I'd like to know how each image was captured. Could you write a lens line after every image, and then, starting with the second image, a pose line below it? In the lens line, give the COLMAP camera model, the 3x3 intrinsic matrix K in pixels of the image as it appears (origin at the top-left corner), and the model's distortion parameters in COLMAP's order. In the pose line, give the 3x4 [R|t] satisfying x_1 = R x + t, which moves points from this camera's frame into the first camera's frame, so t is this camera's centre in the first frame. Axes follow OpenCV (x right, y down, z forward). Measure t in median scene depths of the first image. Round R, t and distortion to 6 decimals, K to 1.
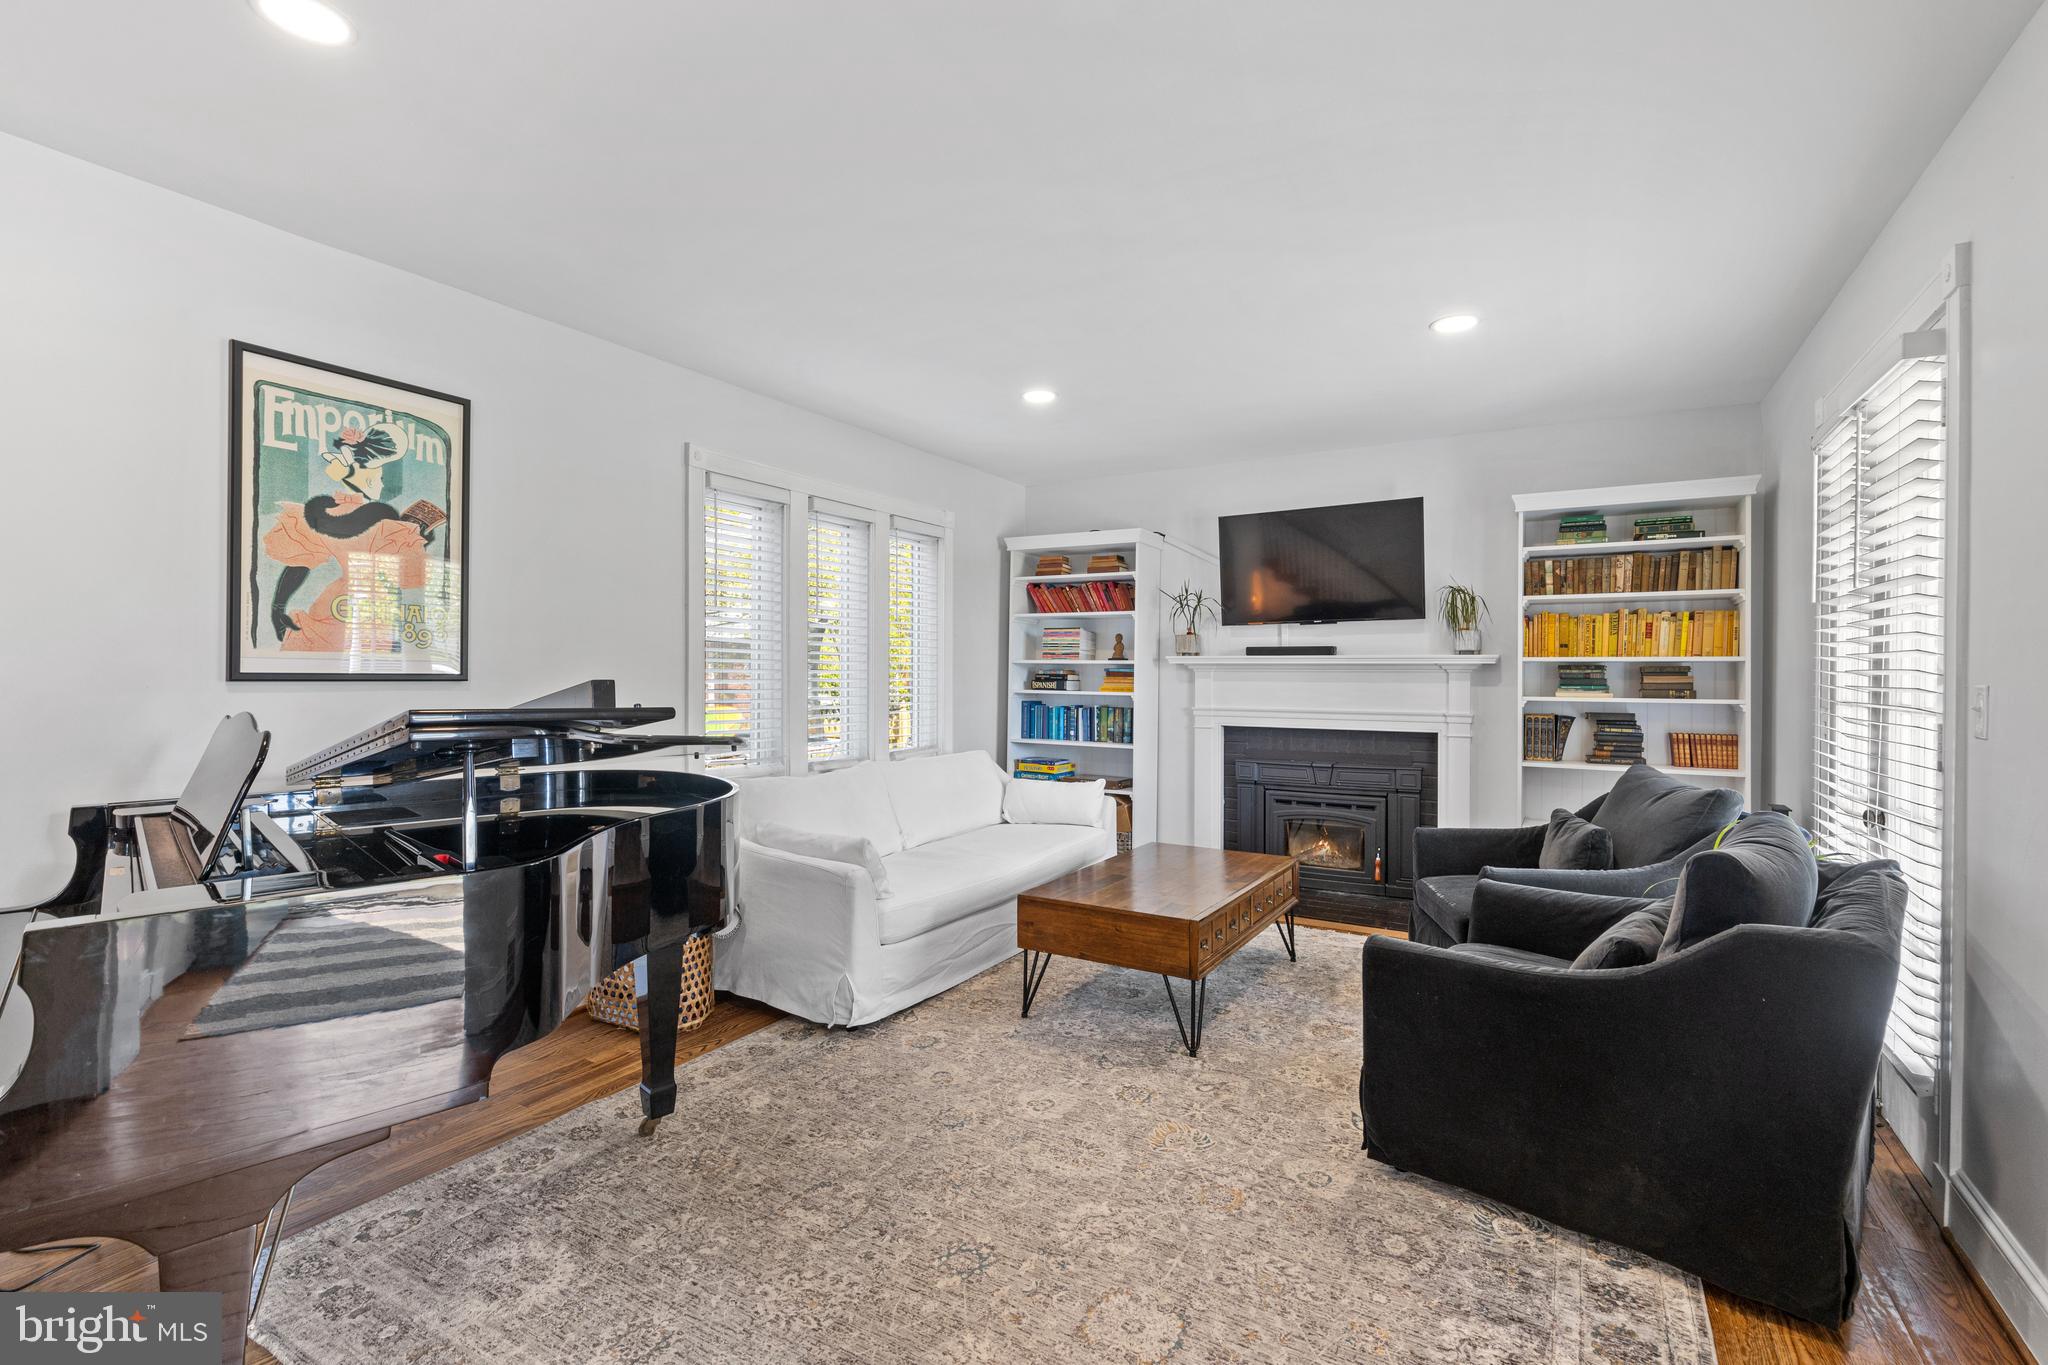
lens RADIAL K [[913.5, 0, 1033.1], [0, 913.5, 675.9], [0, 0, 1]] dist [0.000163, -0.000245]
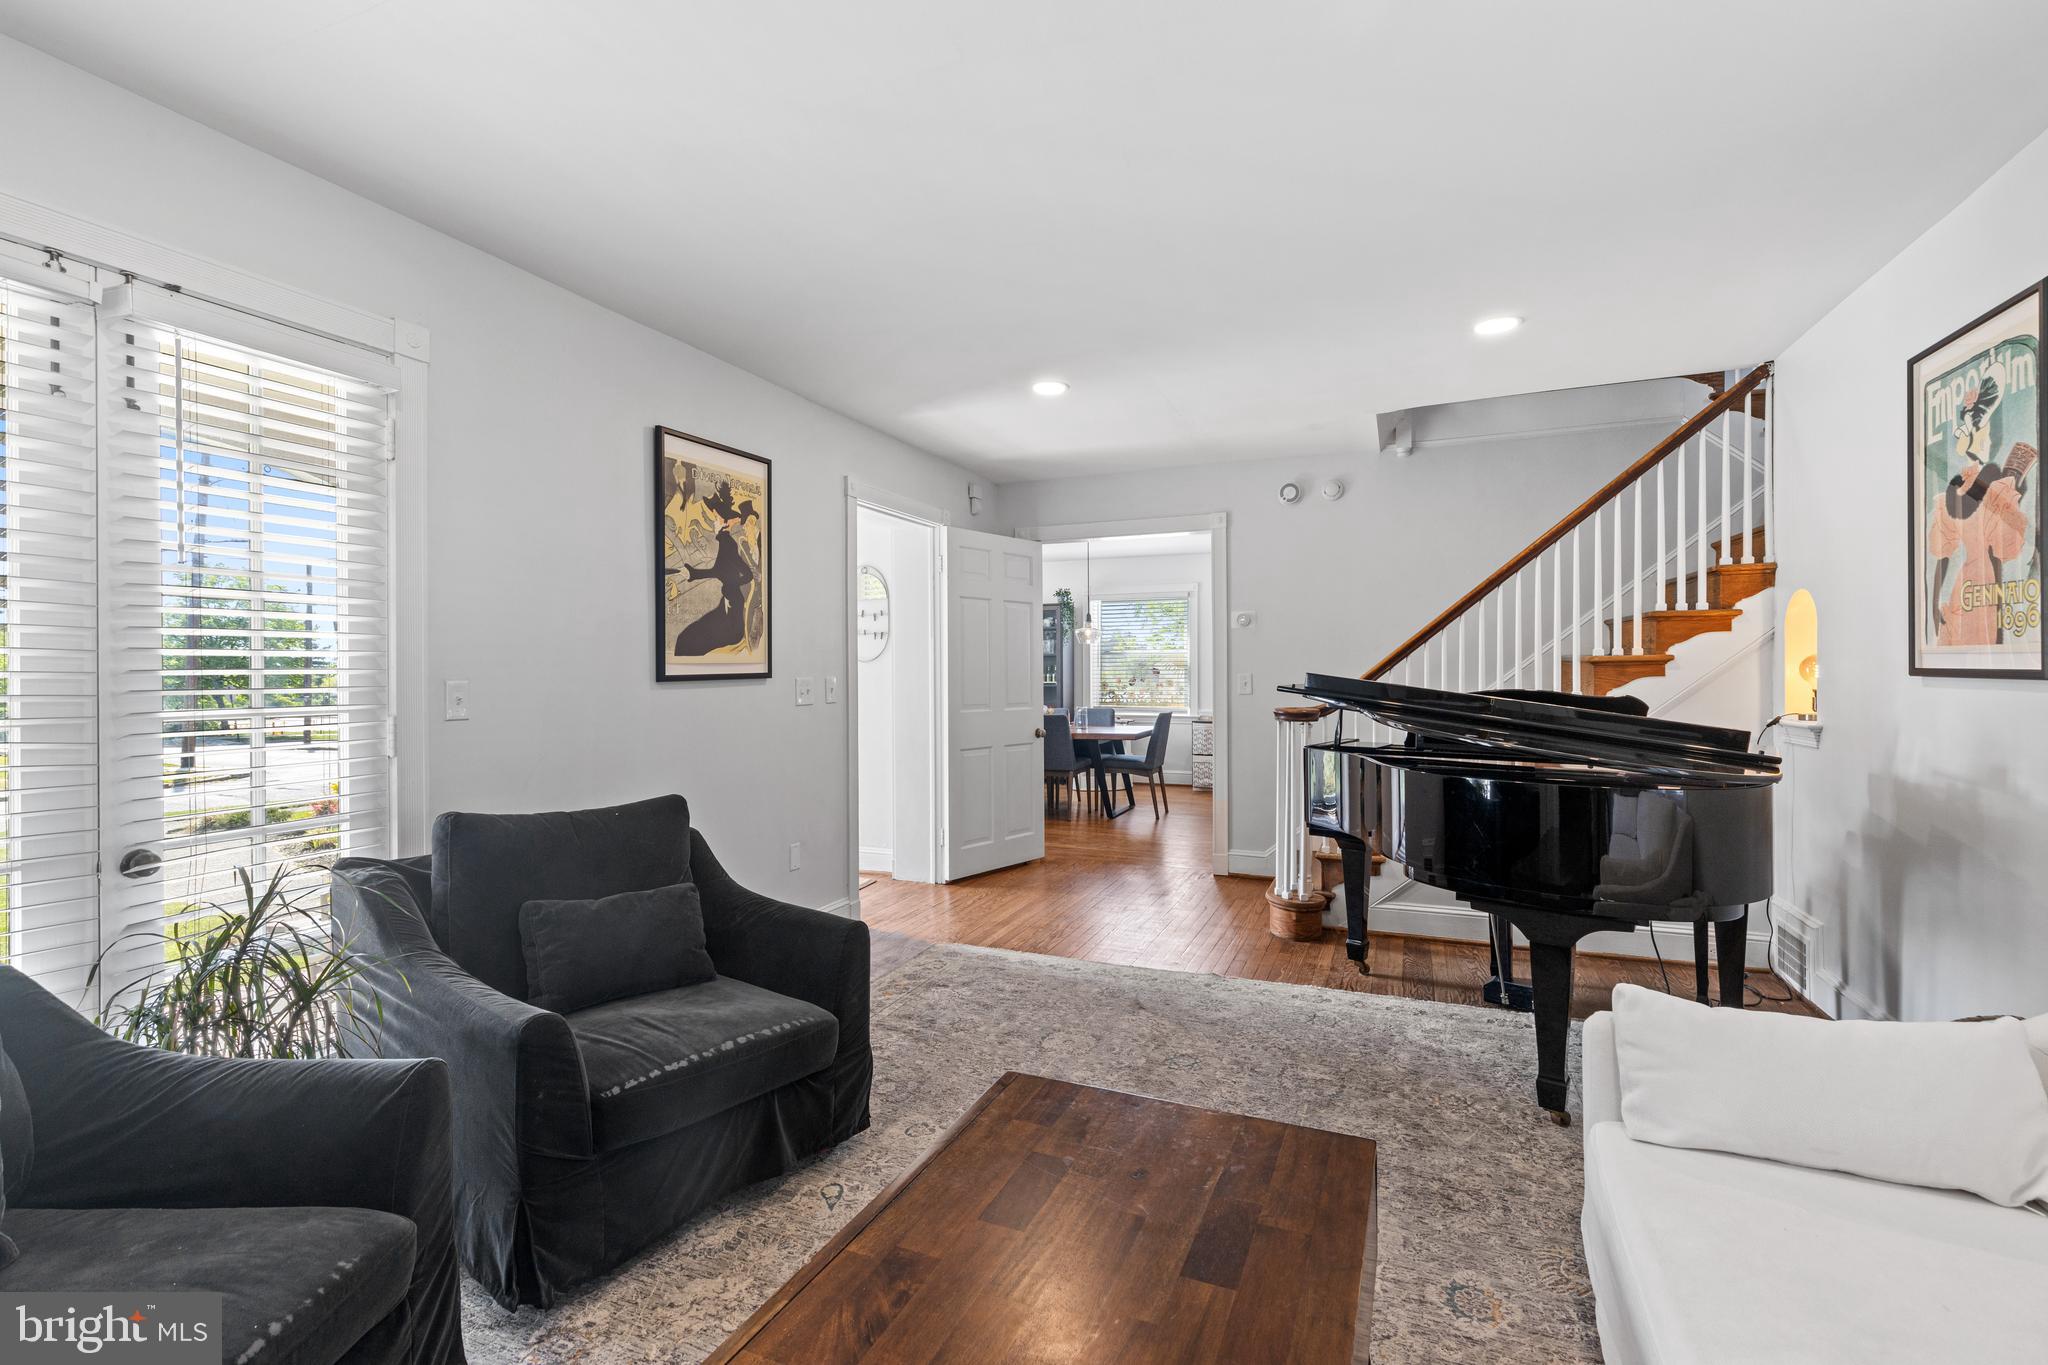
lens RADIAL K [[913.5, 0, 1033.1], [0, 913.5, 675.9], [0, 0, 1]] dist [0.000163, -0.000245]
pose [[-0.990033, 0.002251, -0.140818, 0.166882], [0.000979, 0.999958, 0.009100, -0.003241], [0.140832, 0.008871, -0.989994, 1.070974]]
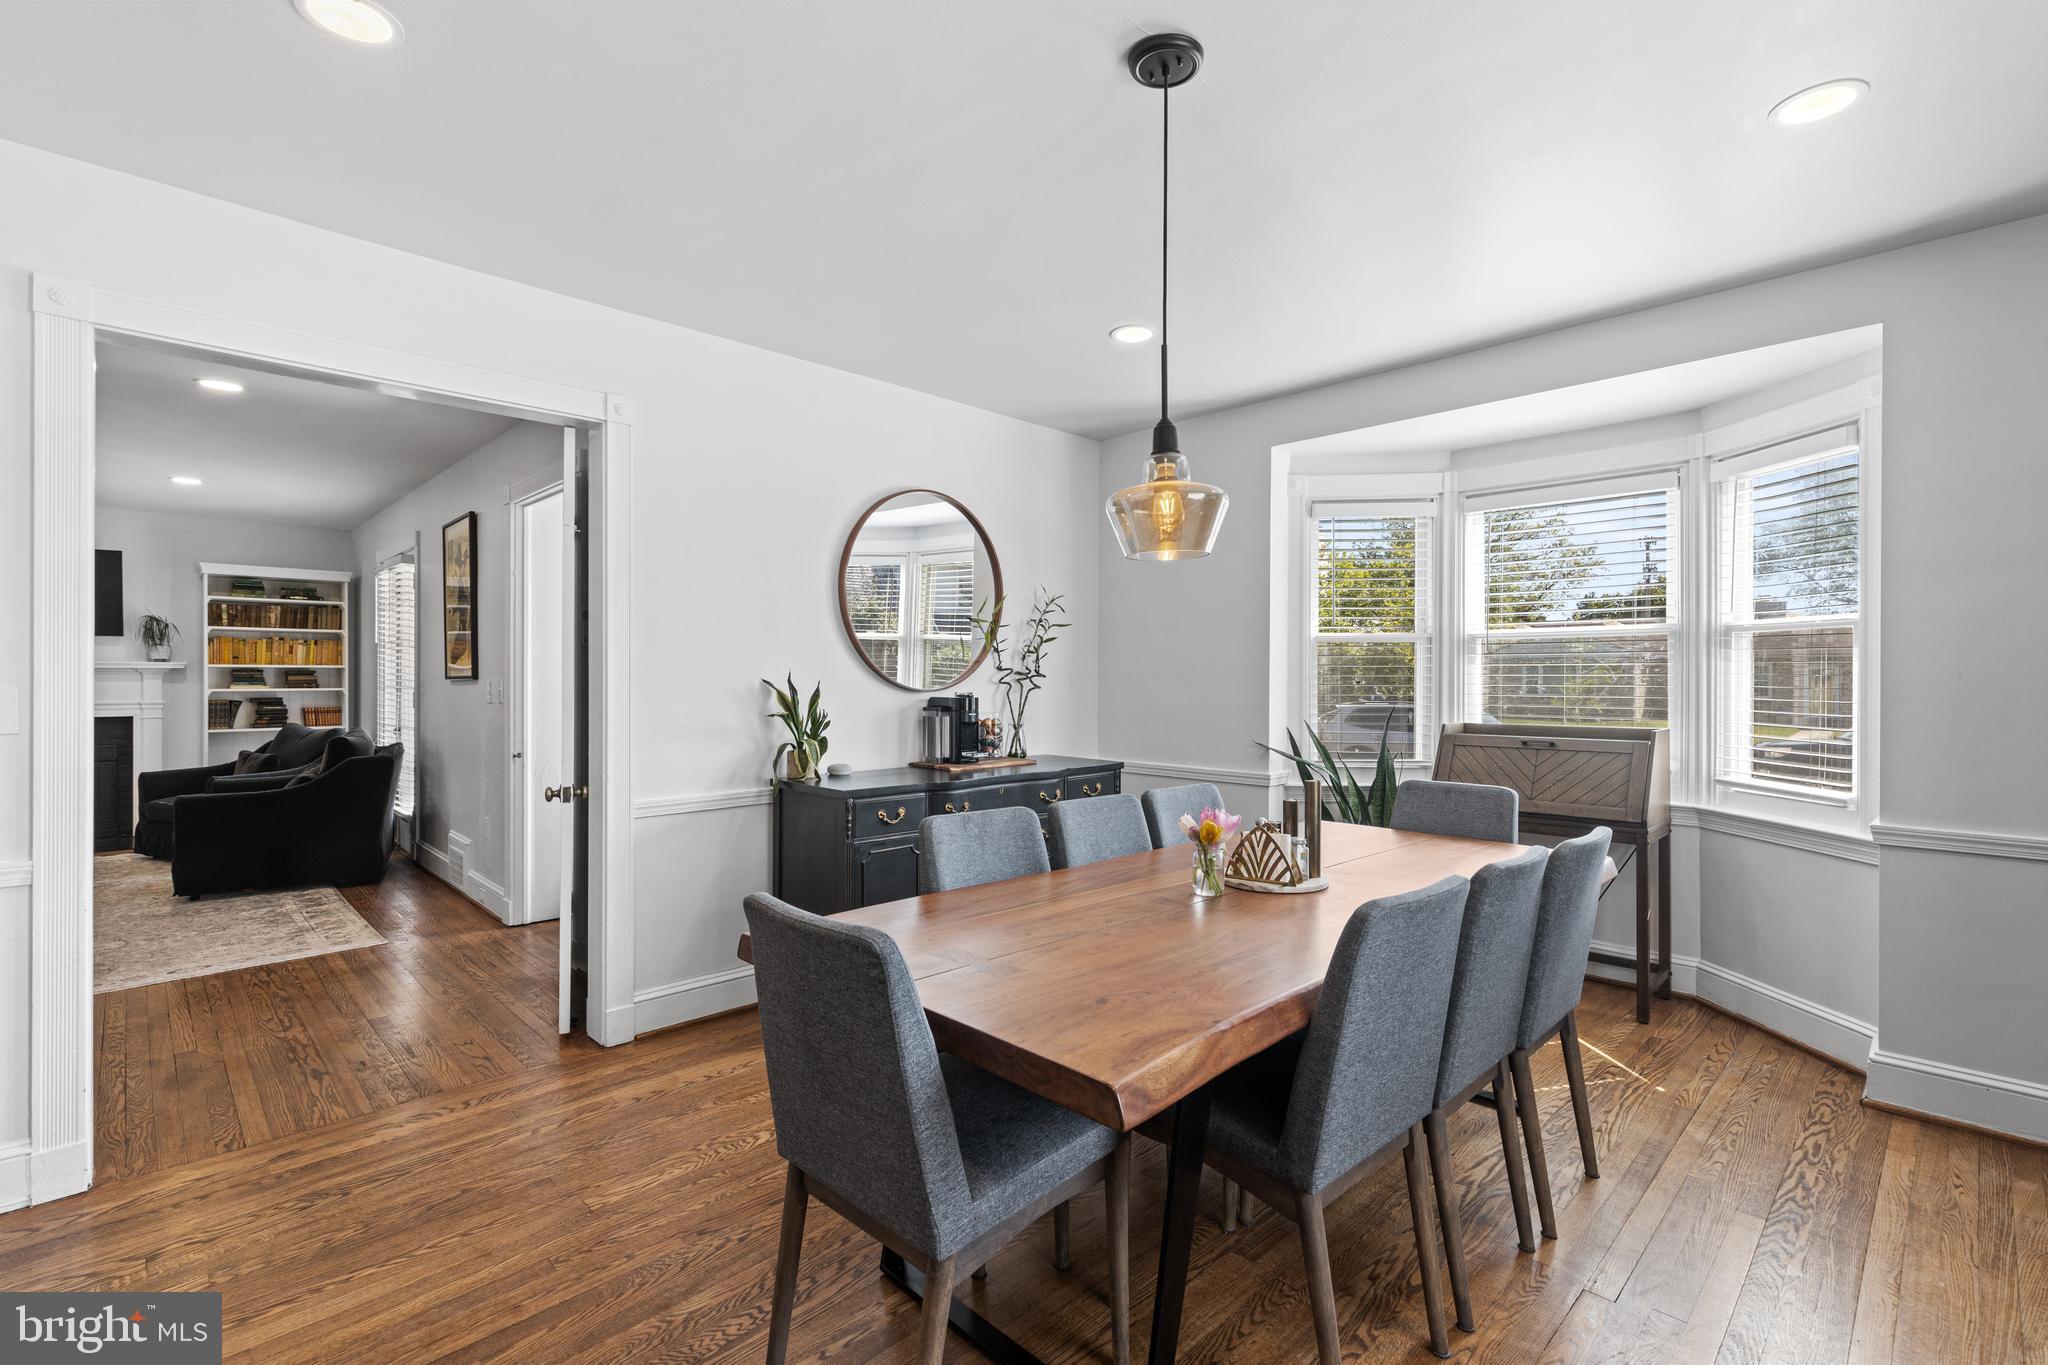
lens RADIAL K [[913.5, 0, 1033.1], [0, 913.5, 675.9], [0, 0, 1]] dist [0.000163, -0.000245]
pose [[0.255542, -0.005383, 0.966783, -0.632163], [0.004251, 0.999981, 0.004444, -0.001303], [-0.966789, 0.002975, 0.255560, -0.794550]]
